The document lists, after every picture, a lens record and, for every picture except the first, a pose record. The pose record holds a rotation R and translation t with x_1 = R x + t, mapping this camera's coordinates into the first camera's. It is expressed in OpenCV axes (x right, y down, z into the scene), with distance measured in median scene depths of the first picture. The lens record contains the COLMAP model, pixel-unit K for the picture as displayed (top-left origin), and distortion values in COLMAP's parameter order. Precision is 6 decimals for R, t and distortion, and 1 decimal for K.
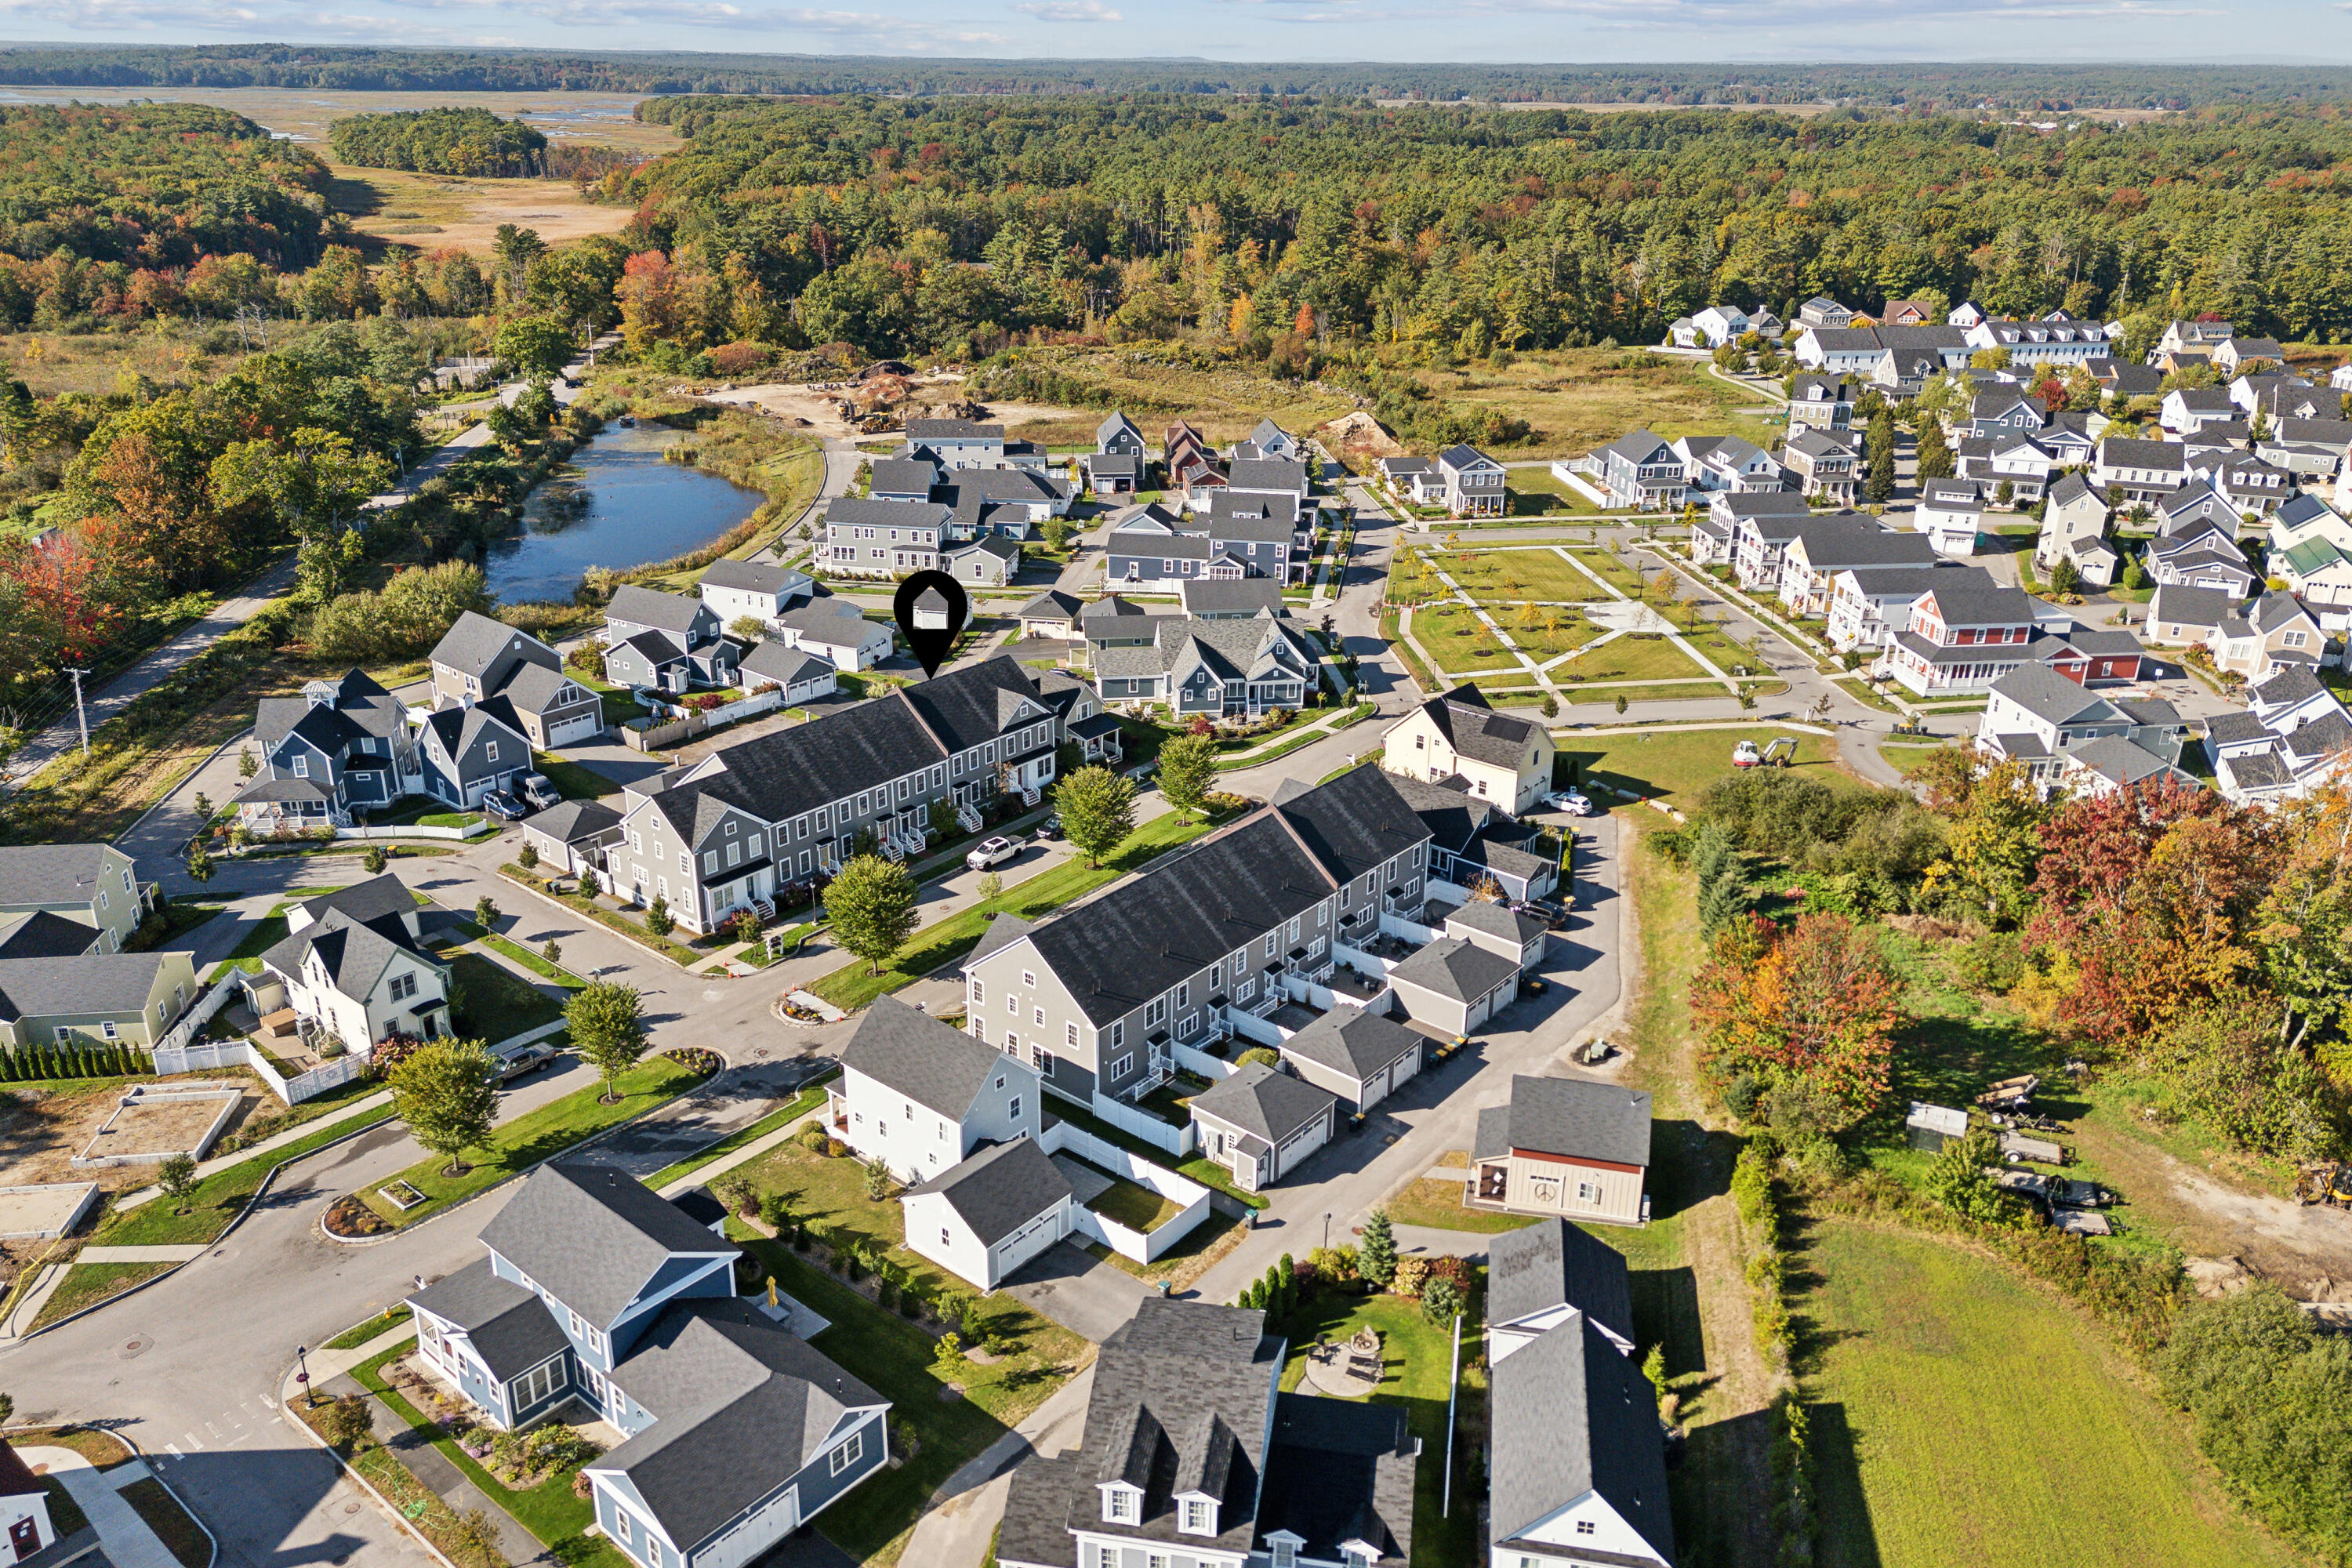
lens RADIAL K [[1719.2, 0, 1176.0], [0, 1719.2, 784.0], [0, 0, 1]] dist [0.085195, -0.090973]
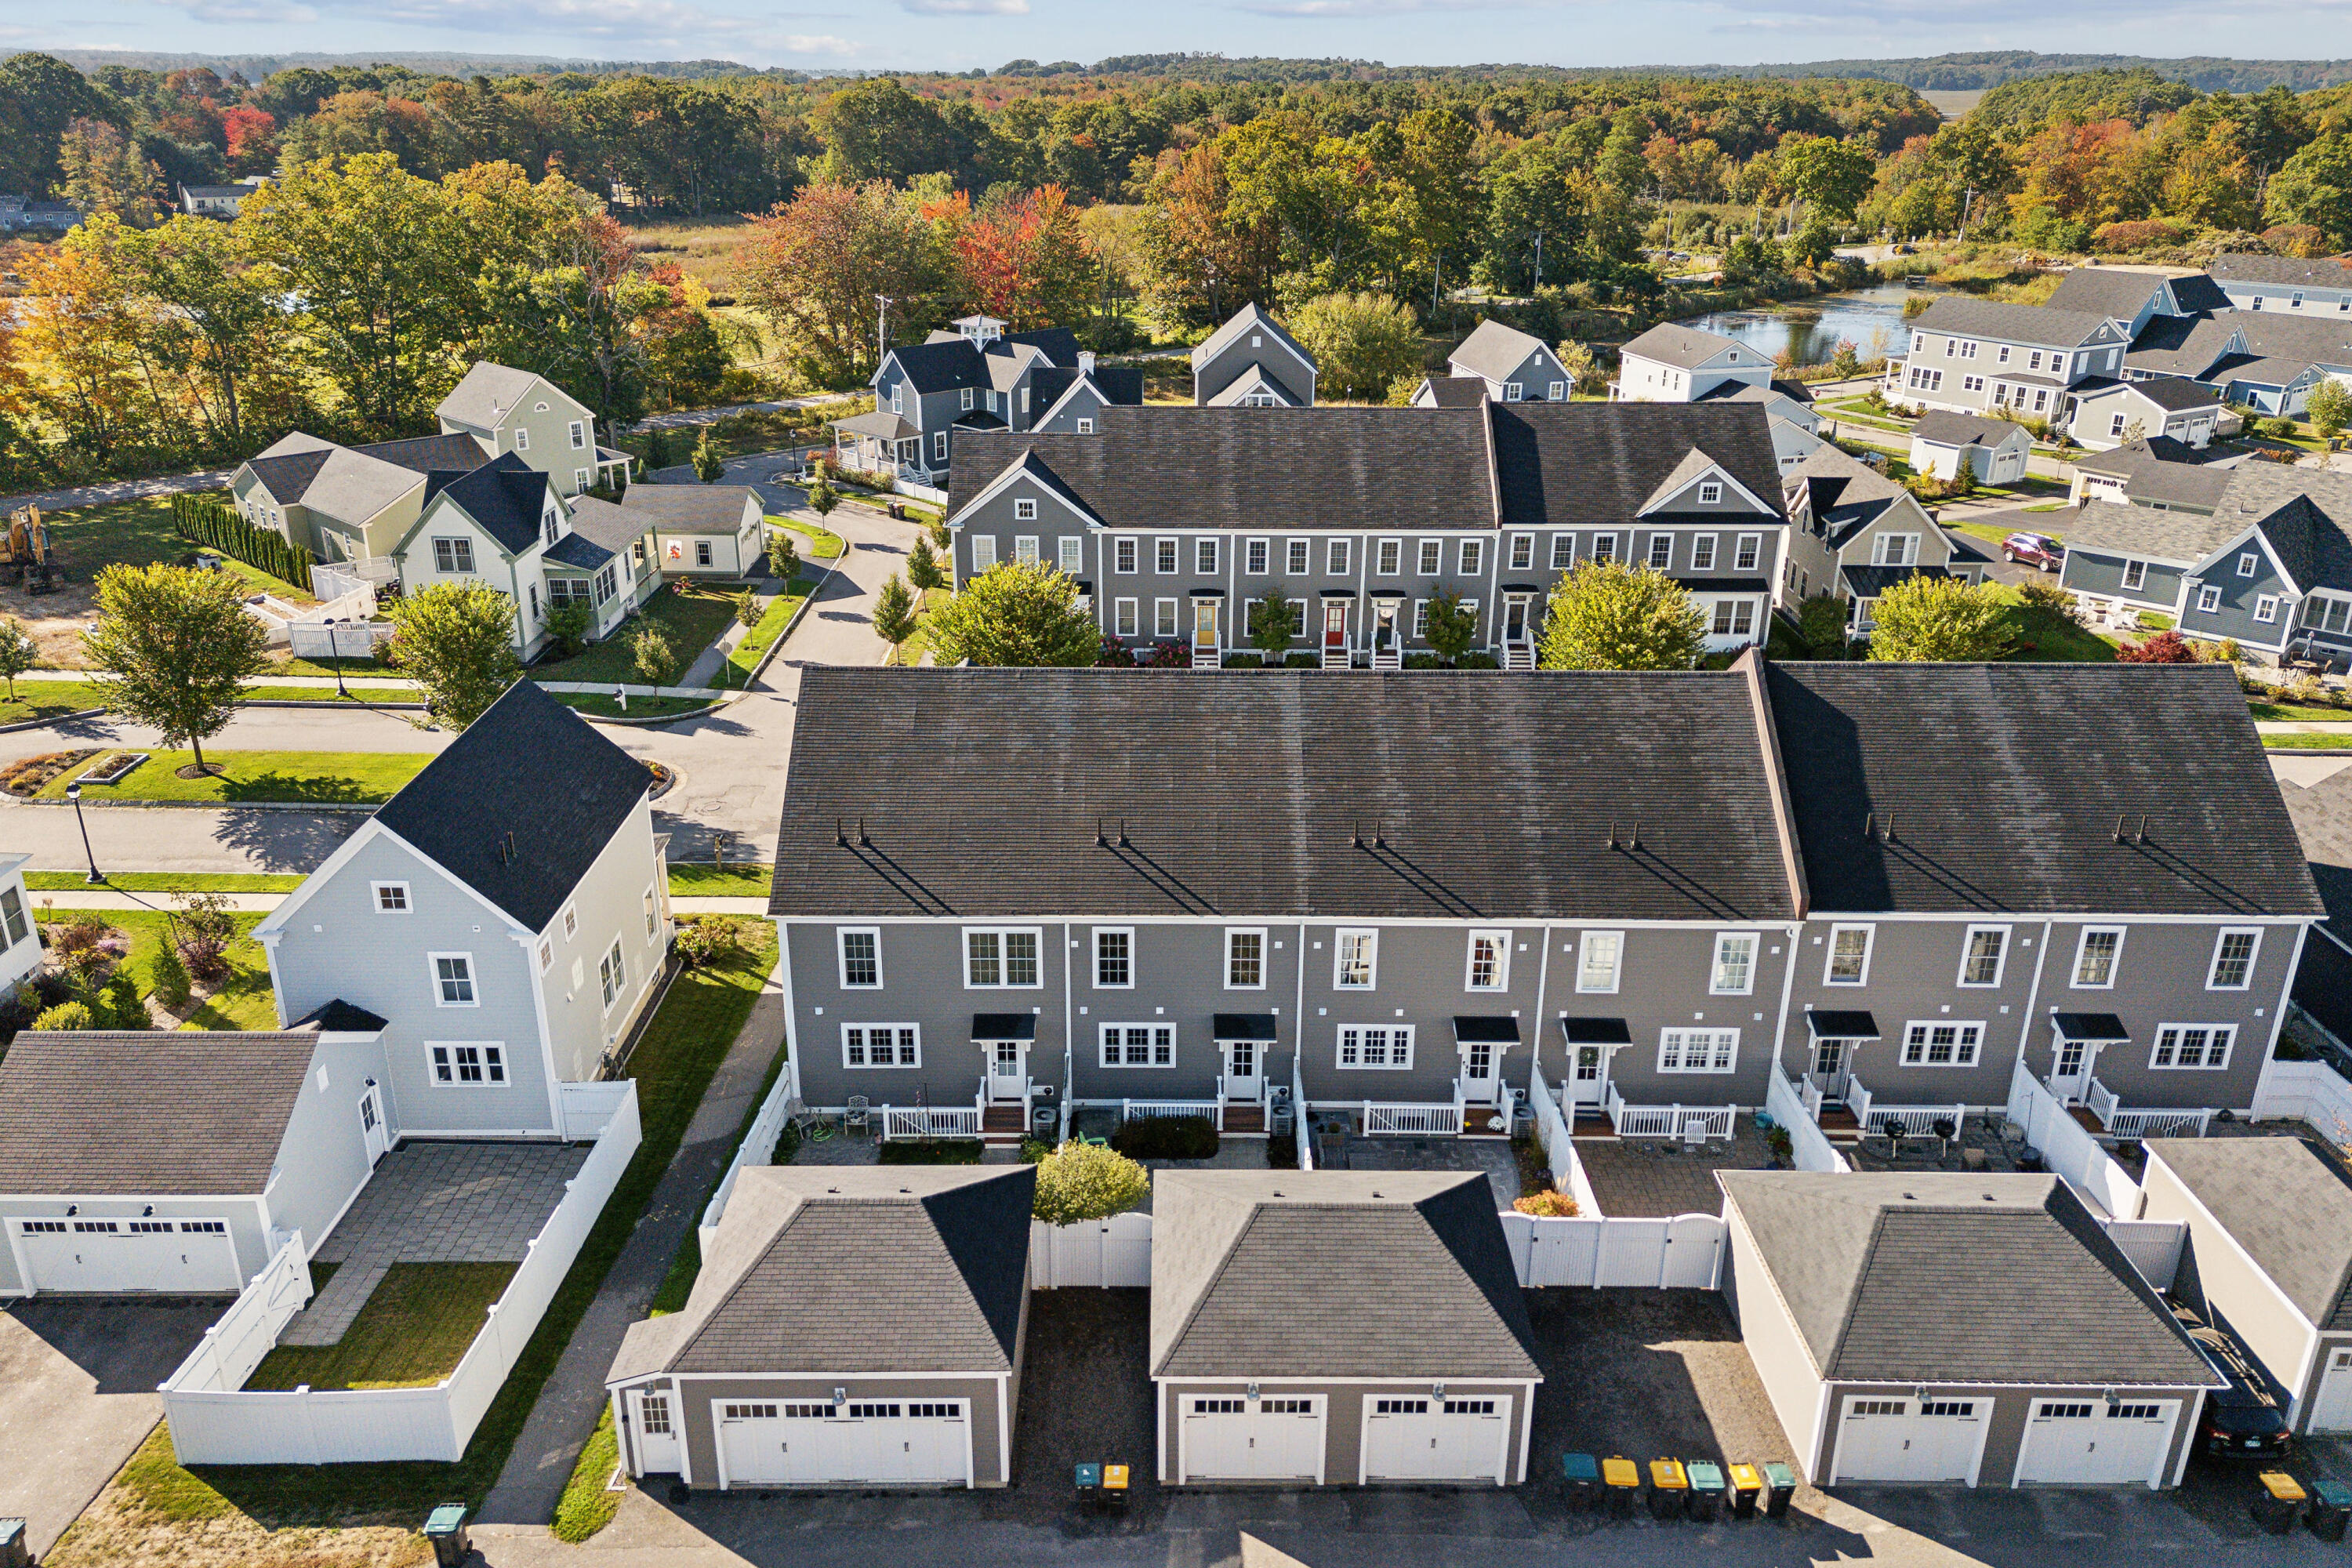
lens RADIAL K [[1719.2, 0, 1176.0], [0, 1719.2, 784.0], [0, 0, 1]] dist [0.085195, -0.090973]
pose [[0.640289, 0.285001, -0.713306, 0.201665], [-0.294126, 0.948813, 0.115080, 0.026784], [0.709592, 0.136118, 0.691340, 0.529523]]
